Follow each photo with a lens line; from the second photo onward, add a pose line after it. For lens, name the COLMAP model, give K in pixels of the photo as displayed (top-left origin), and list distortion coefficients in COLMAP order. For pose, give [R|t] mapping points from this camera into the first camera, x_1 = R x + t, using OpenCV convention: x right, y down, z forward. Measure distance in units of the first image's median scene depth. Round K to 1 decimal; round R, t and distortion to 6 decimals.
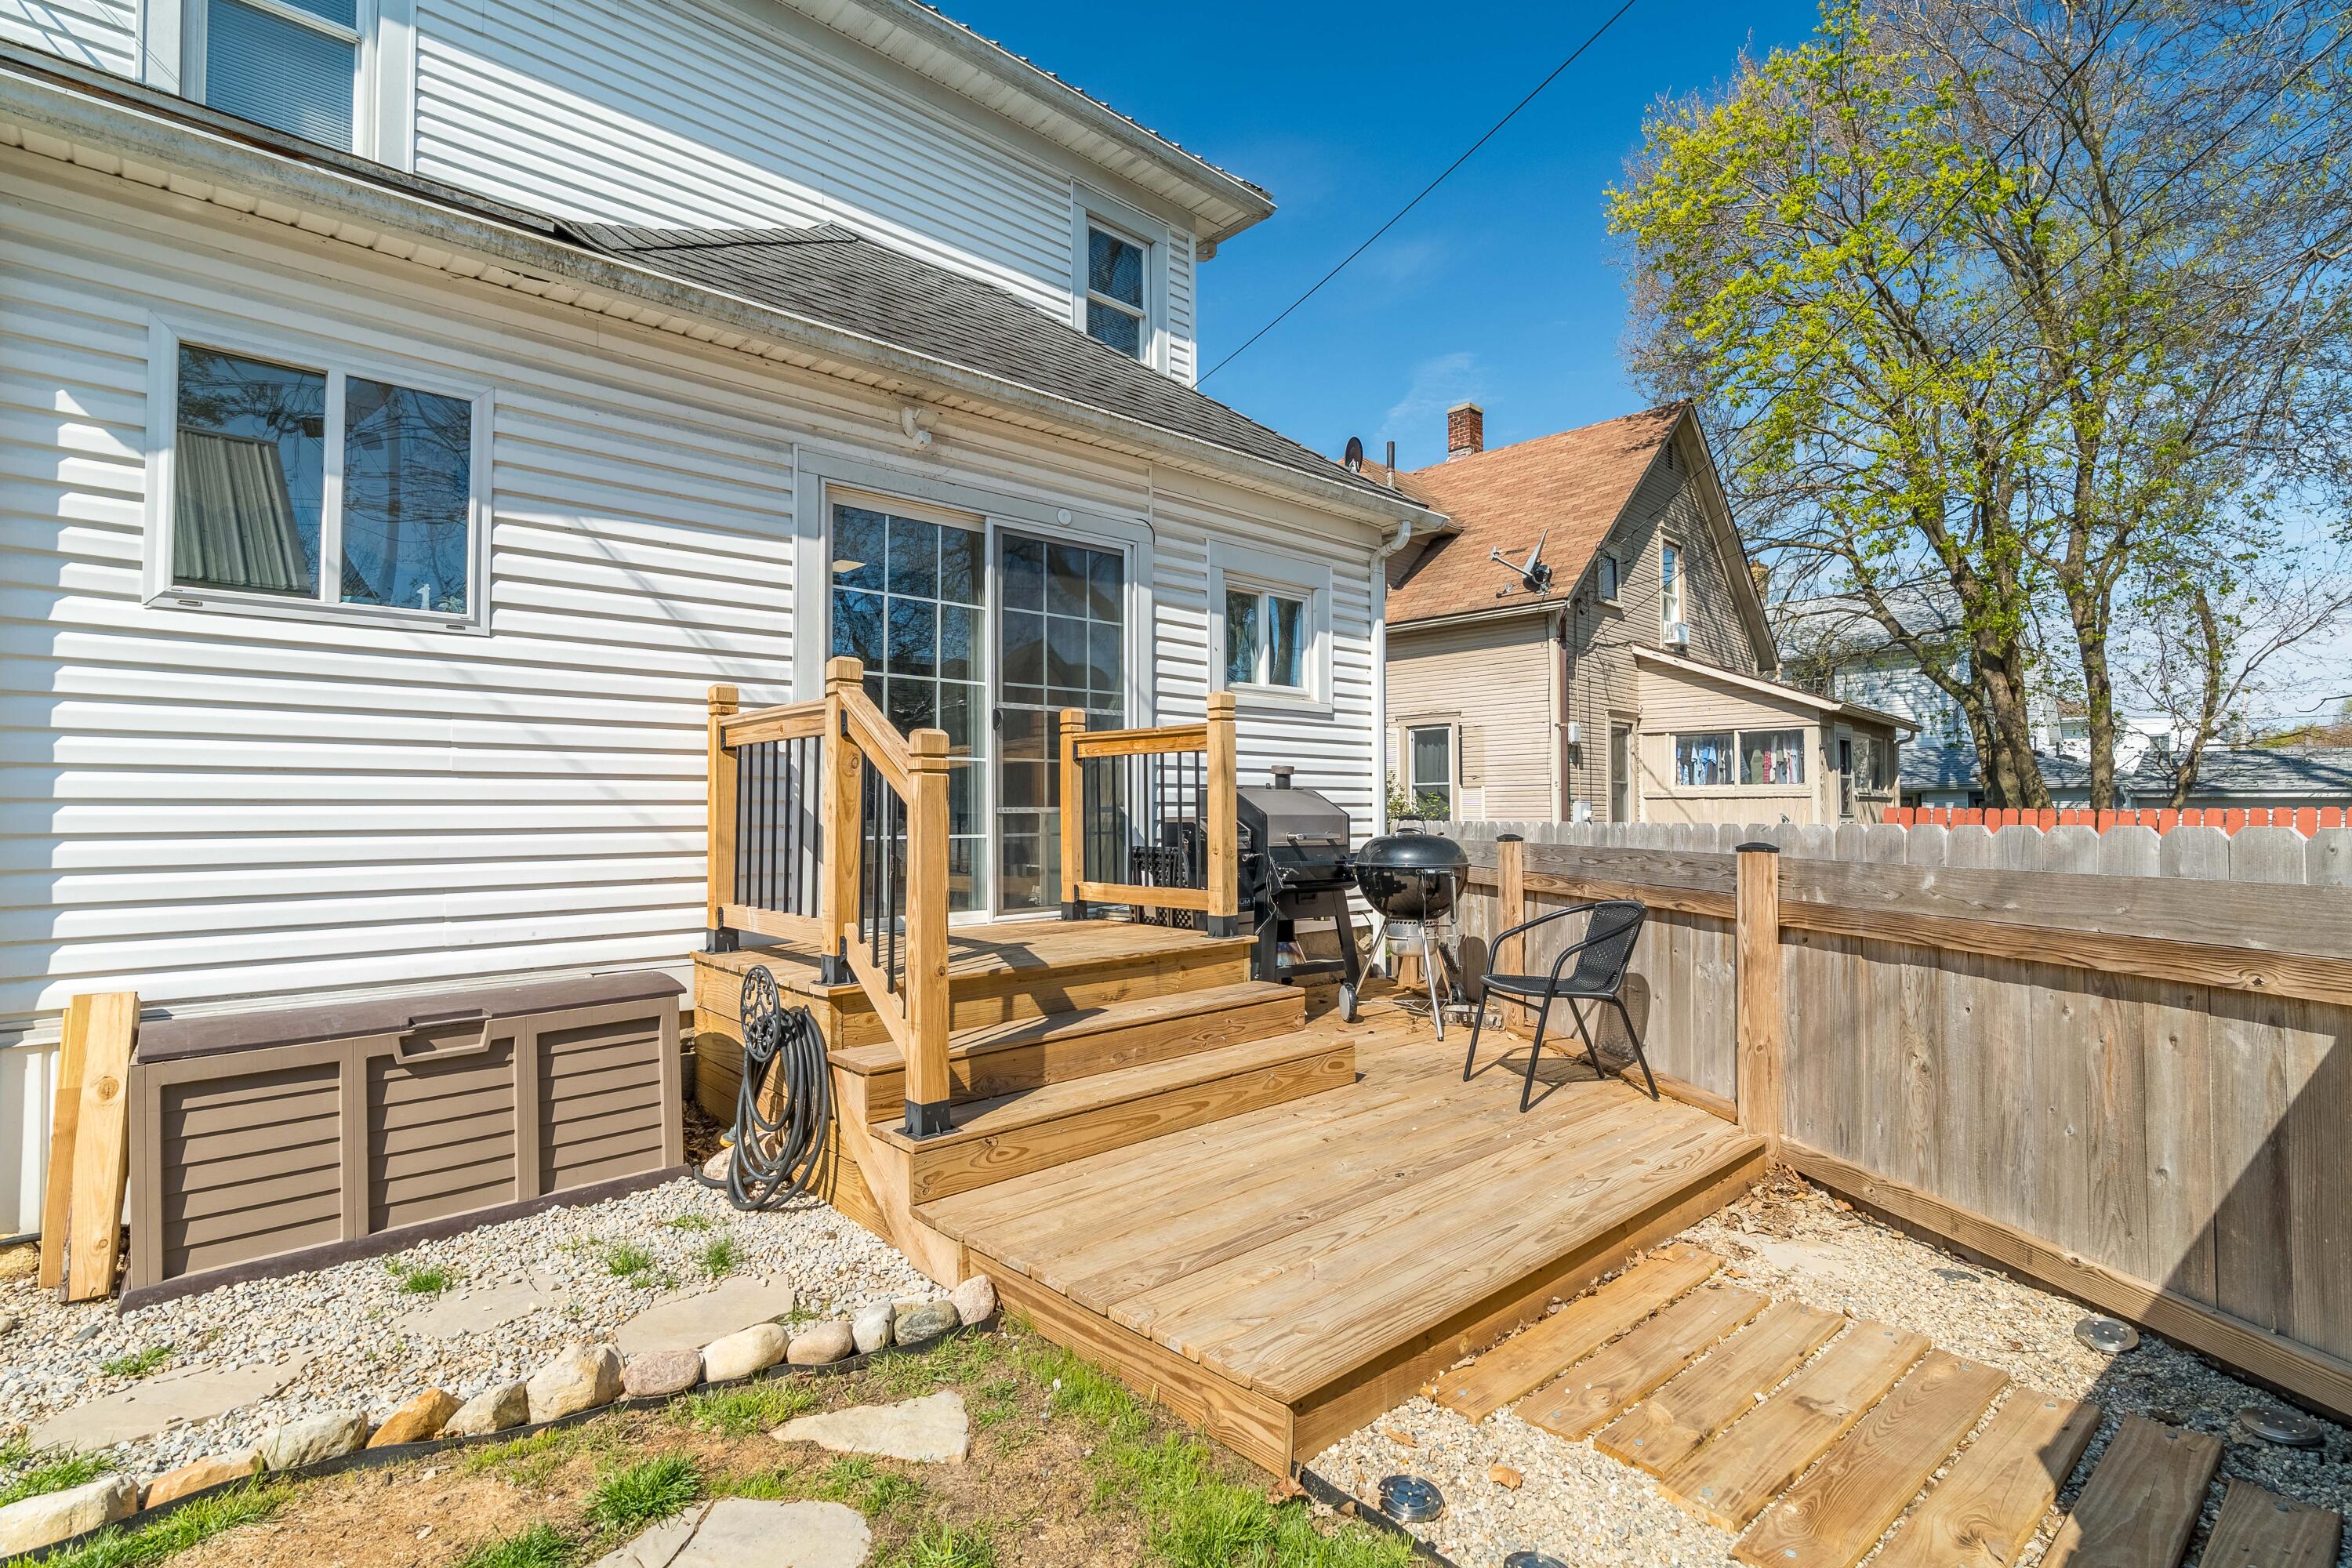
lens RADIAL K [[1098.0, 0, 1174.5], [0, 1098.0, 785.5], [0, 0, 1]] dist [-0.012027, 0.004202]
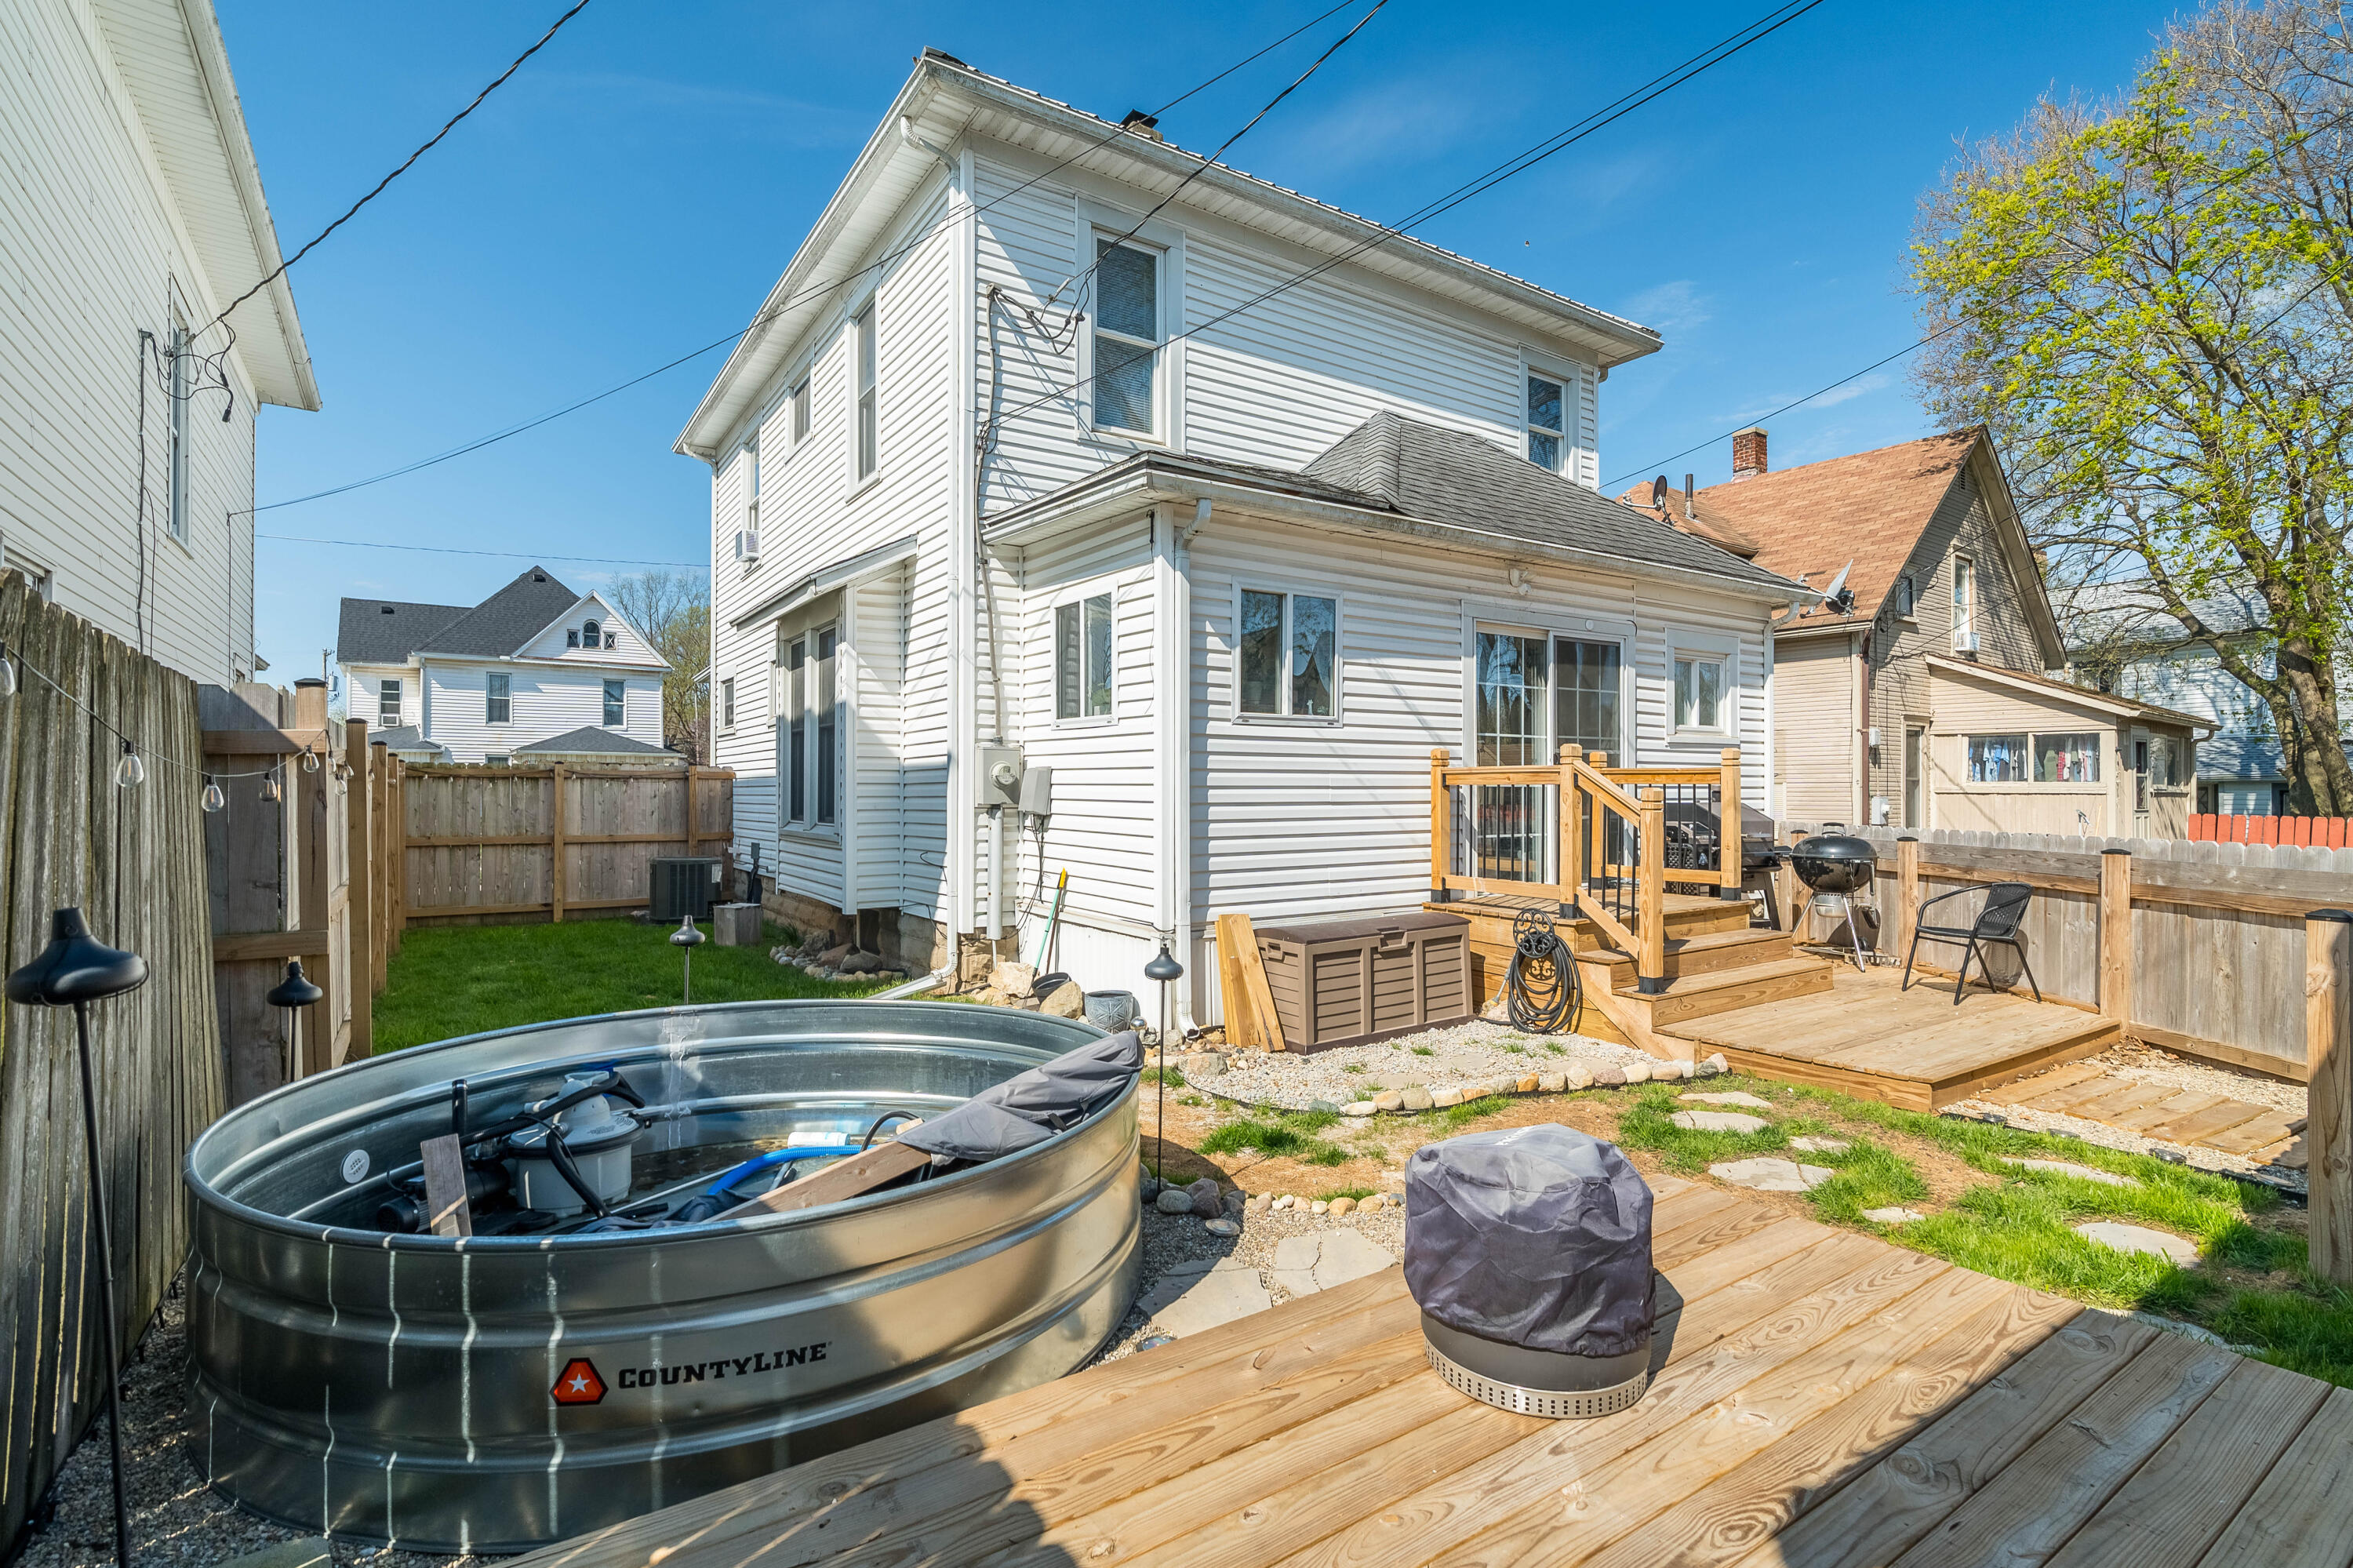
lens RADIAL K [[1098.5, 0, 1174.1], [0, 1098.5, 788.7], [0, 0, 1]] dist [-0.012027, 0.004202]
pose [[0.986725, 0.003621, -0.162361, -0.433387], [0.000240, 0.999718, 0.023754, -0.055702], [0.162401, -0.023478, 0.986445, -0.616828]]
